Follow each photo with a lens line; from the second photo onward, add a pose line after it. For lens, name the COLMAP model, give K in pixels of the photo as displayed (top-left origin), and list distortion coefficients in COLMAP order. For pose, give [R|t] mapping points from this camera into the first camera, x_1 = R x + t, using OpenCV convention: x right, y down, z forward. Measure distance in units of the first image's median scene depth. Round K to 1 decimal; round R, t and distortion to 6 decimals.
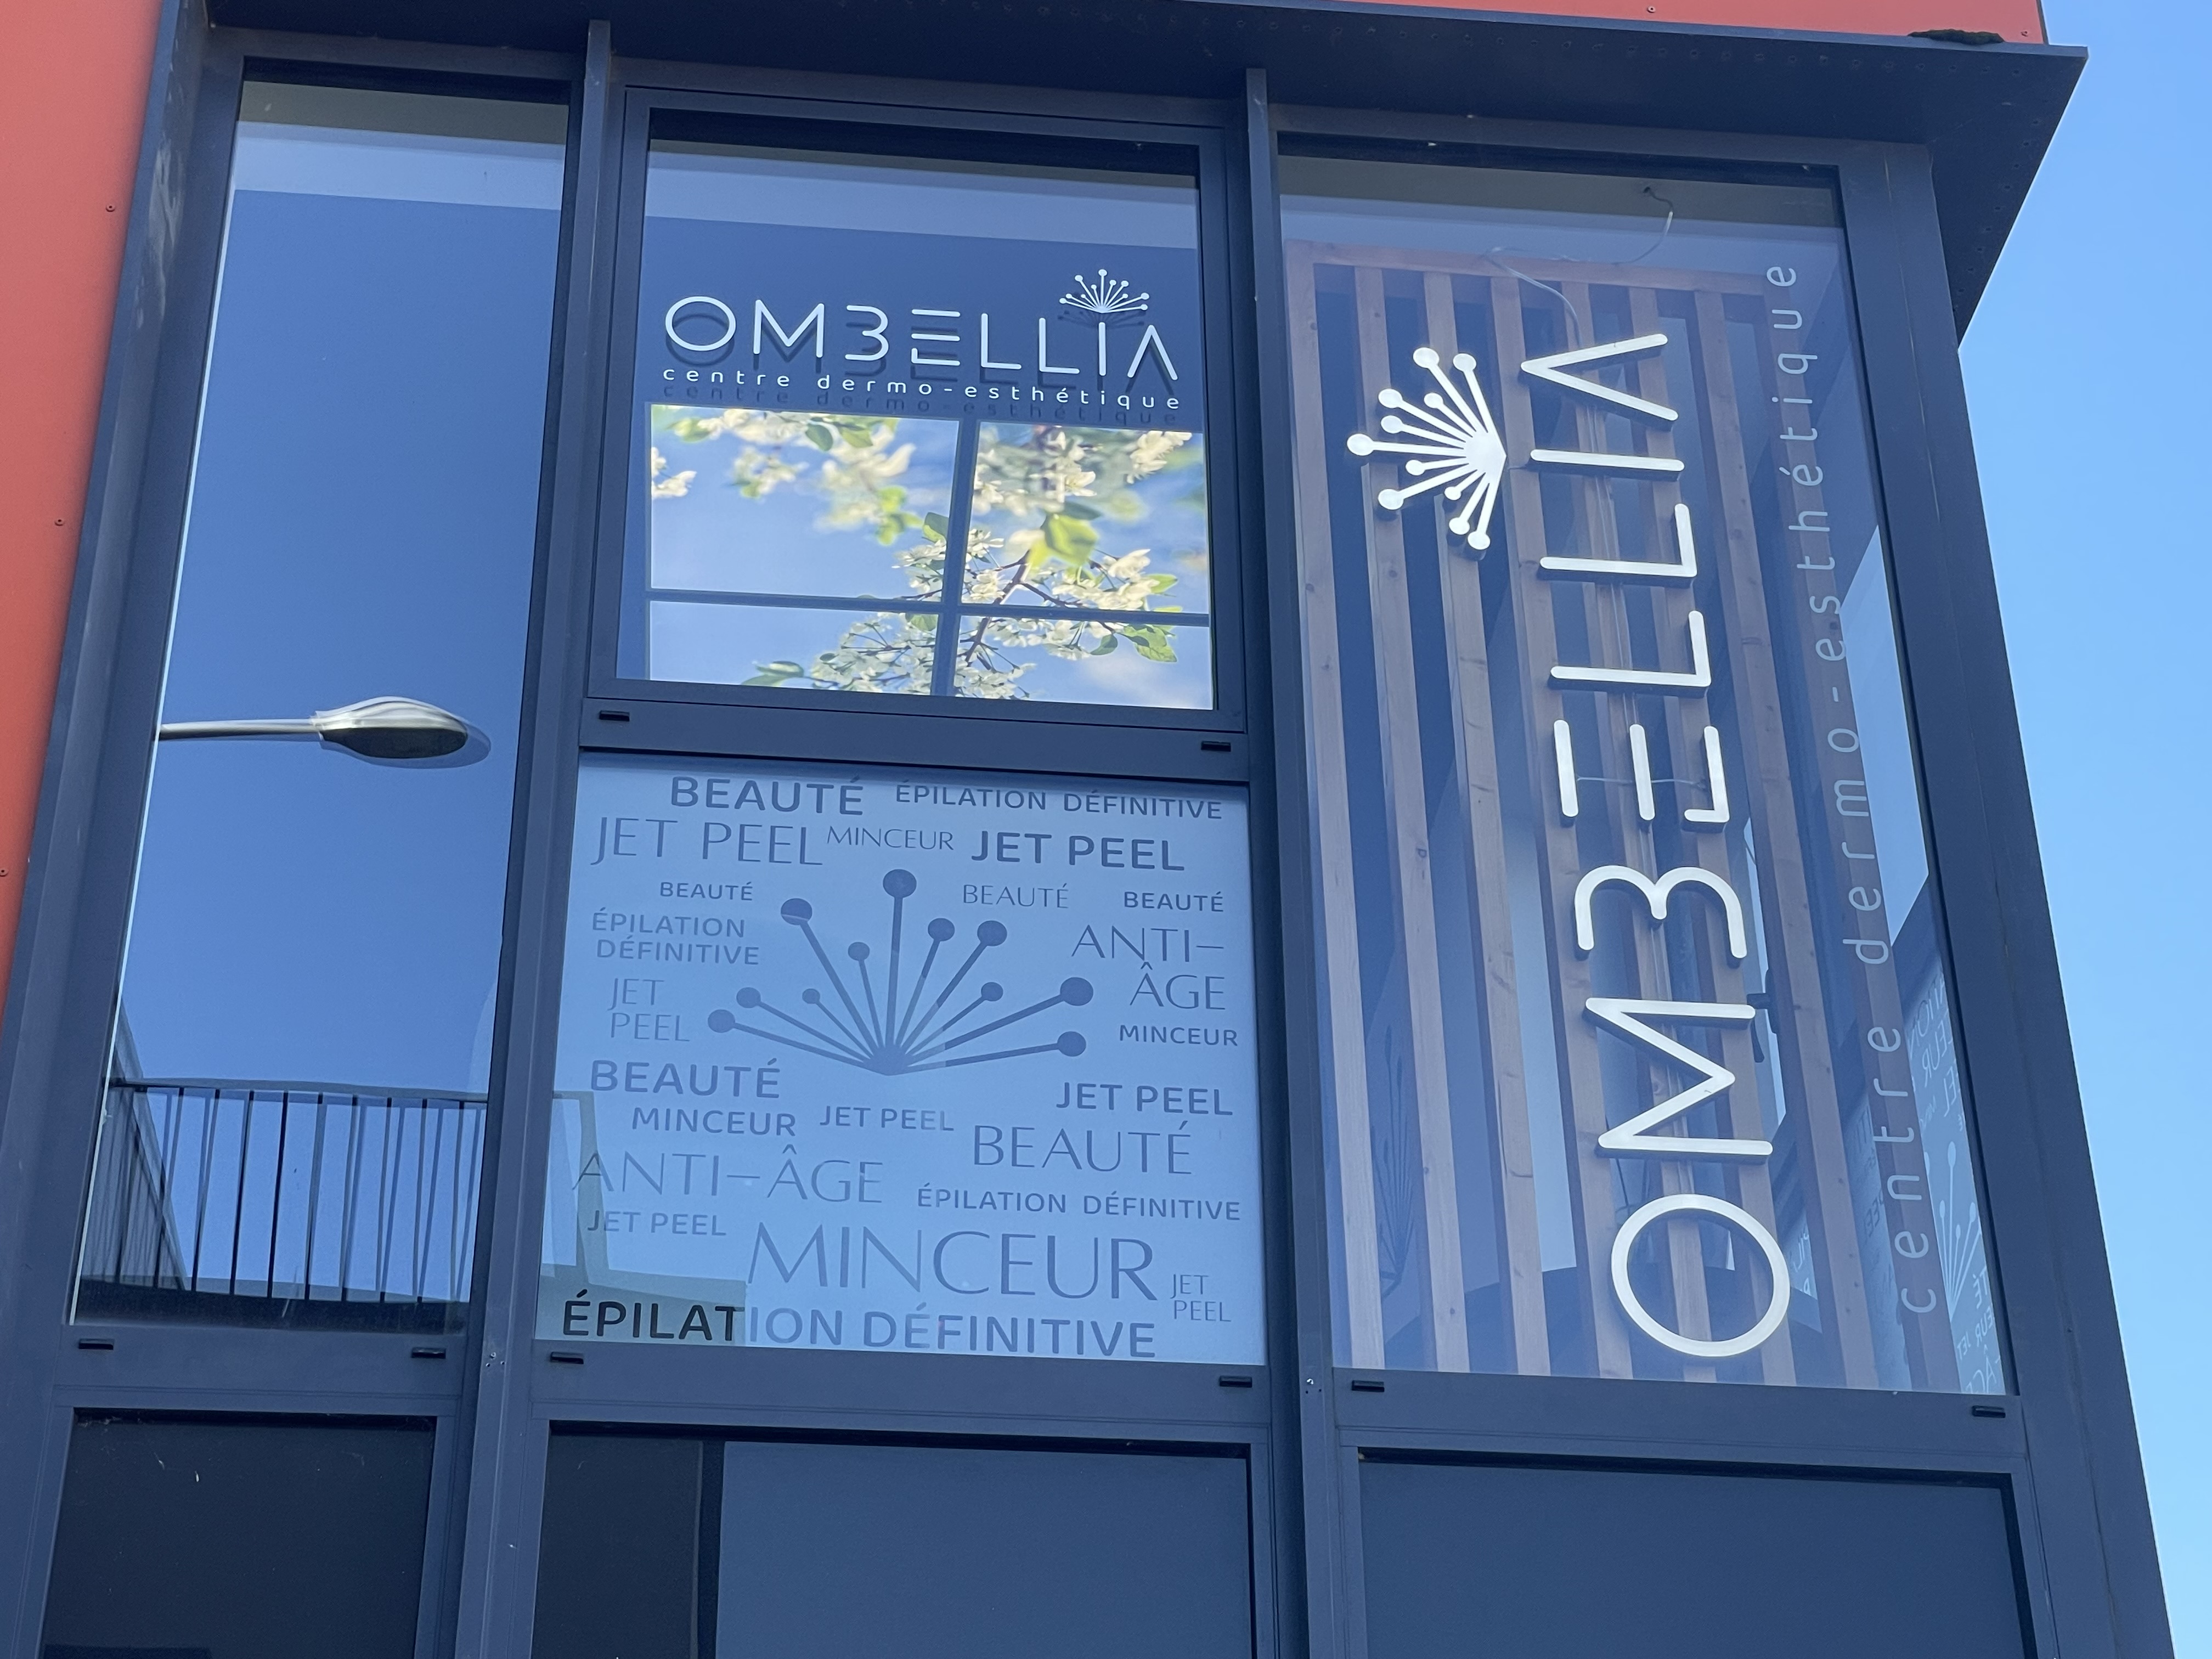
lens RADIAL K [[4014.0, 0, 1106.0], [0, 4014.0, 829.5], [0, 0, 1]] dist [0.114900, 0.162890]
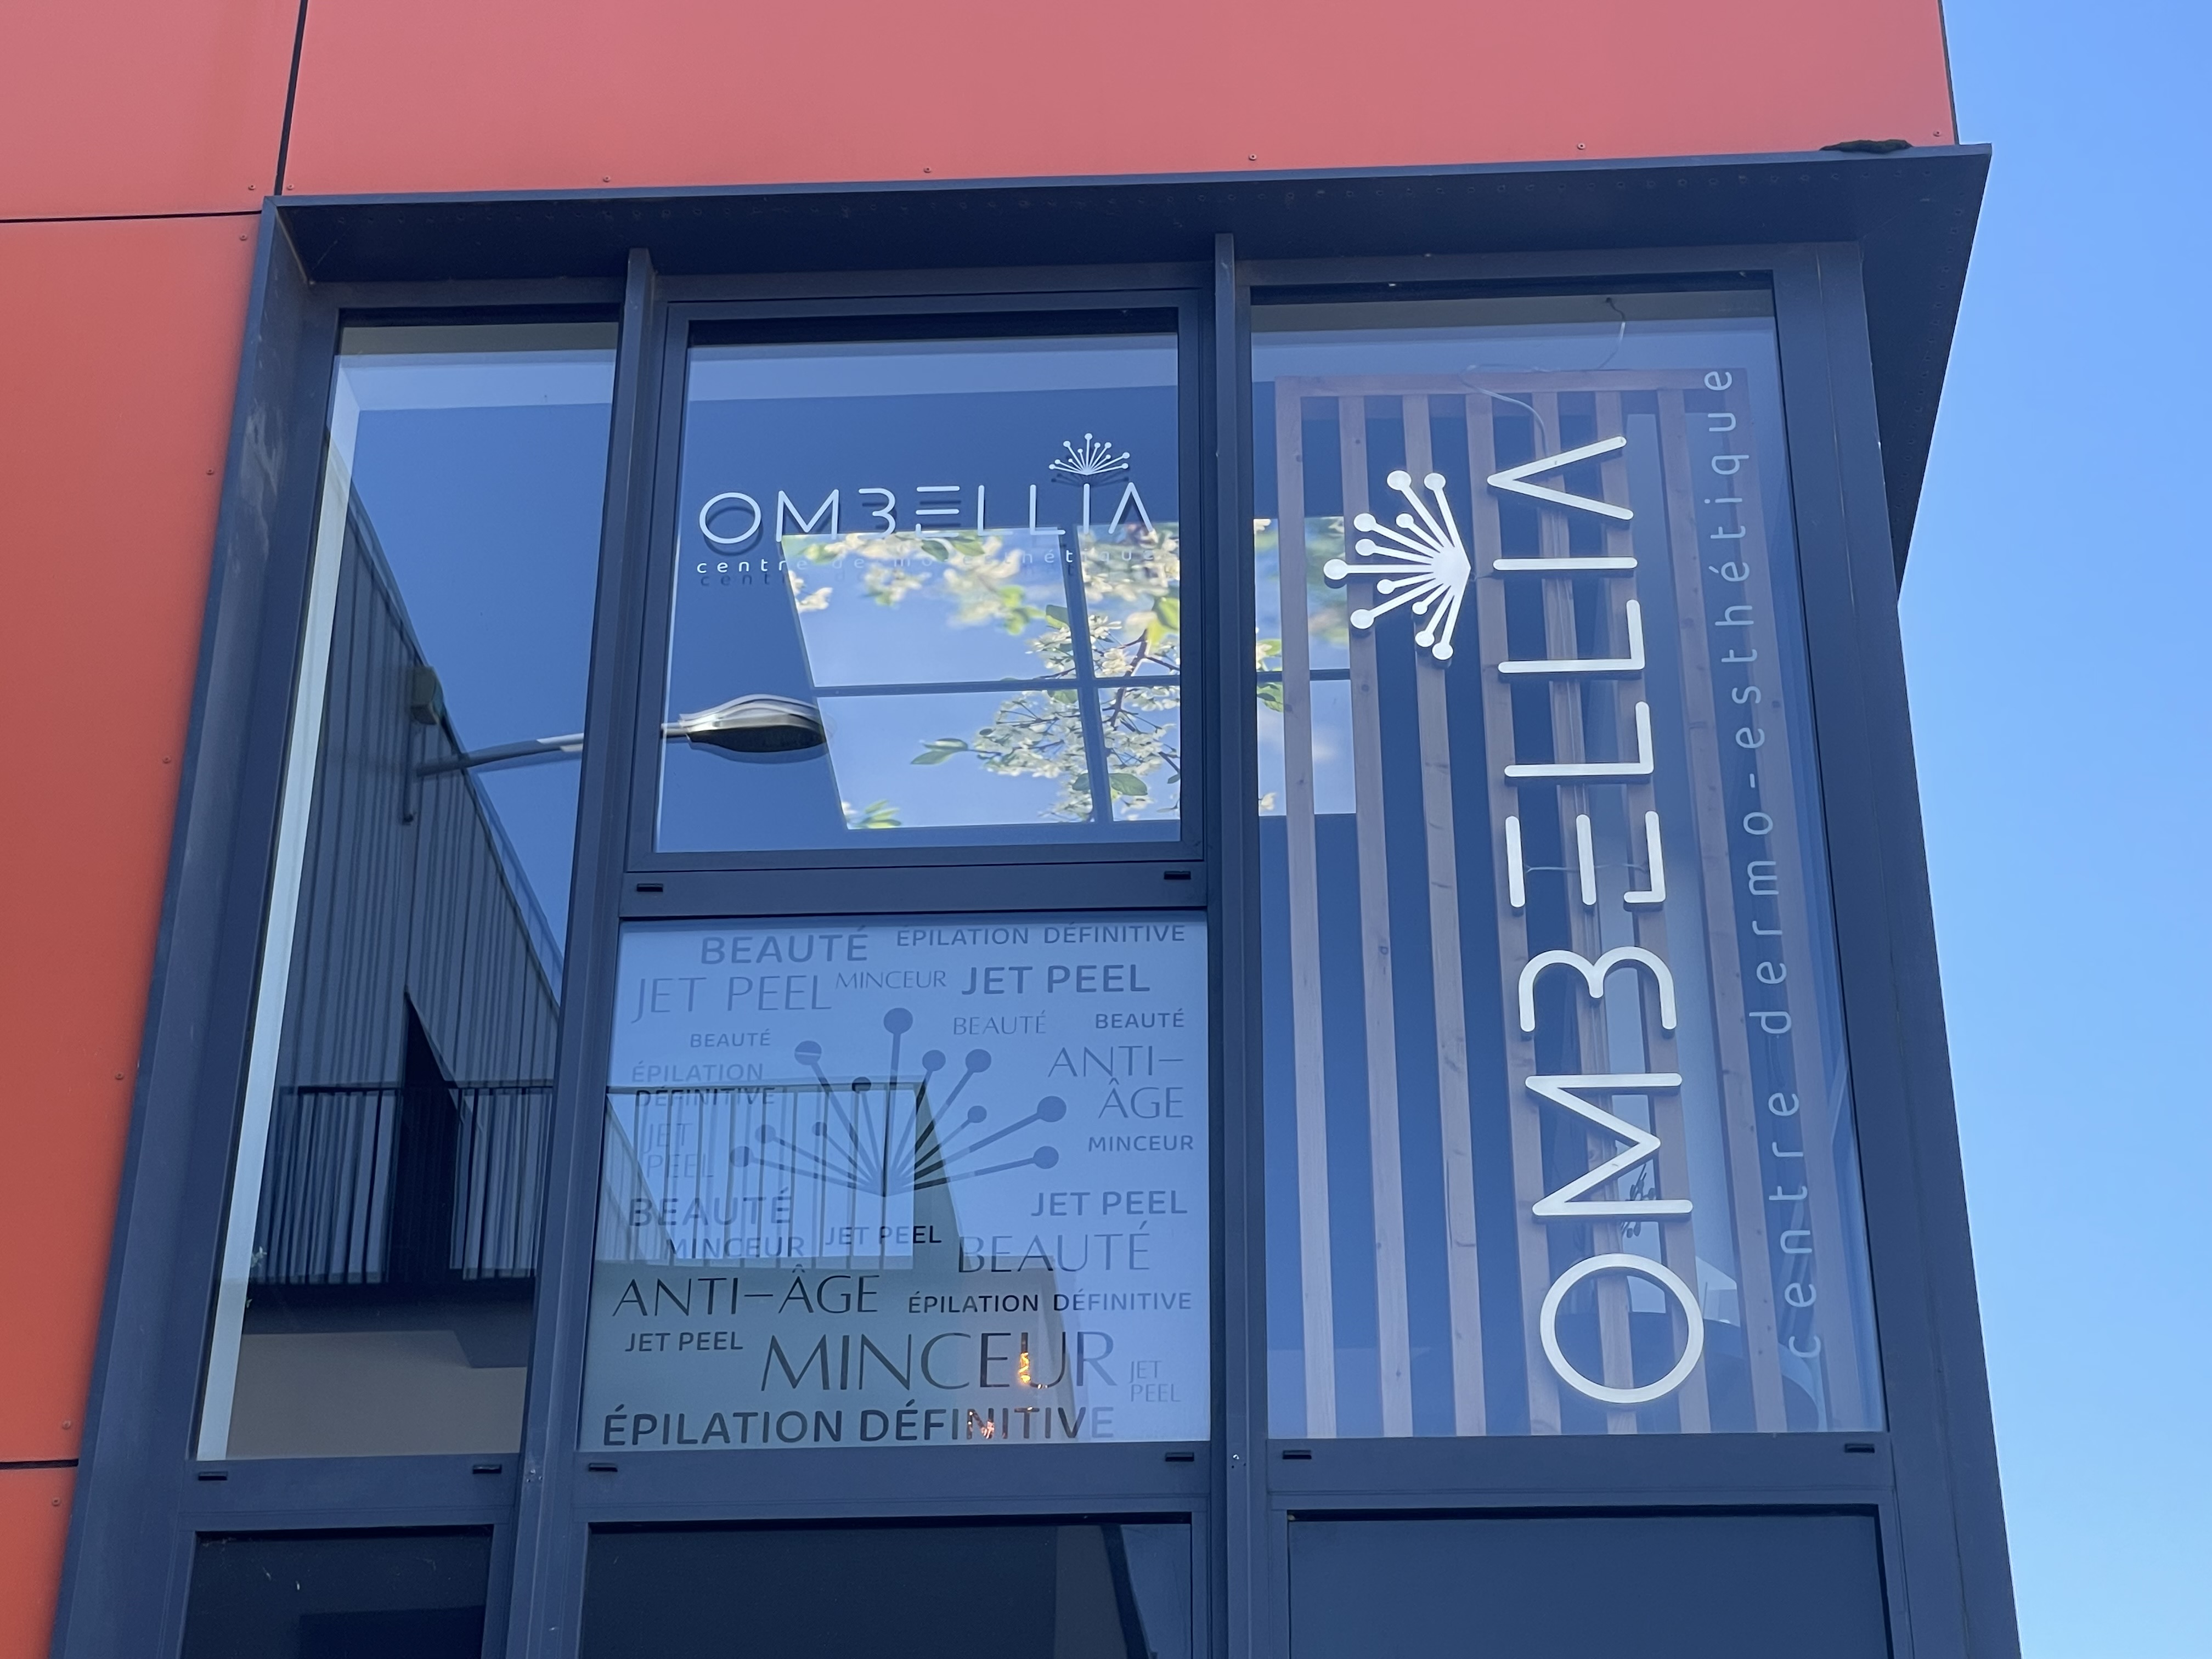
lens RADIAL K [[4014.0, 0, 1106.0], [0, 4014.0, 829.5], [0, 0, 1]] dist [0.114900, 0.162890]
pose [[0.987698, -0.068860, -0.140398, 0.157970], [0.074002, 0.996753, 0.031729, -0.067107], [0.137757, -0.041728, 0.989587, -0.109171]]
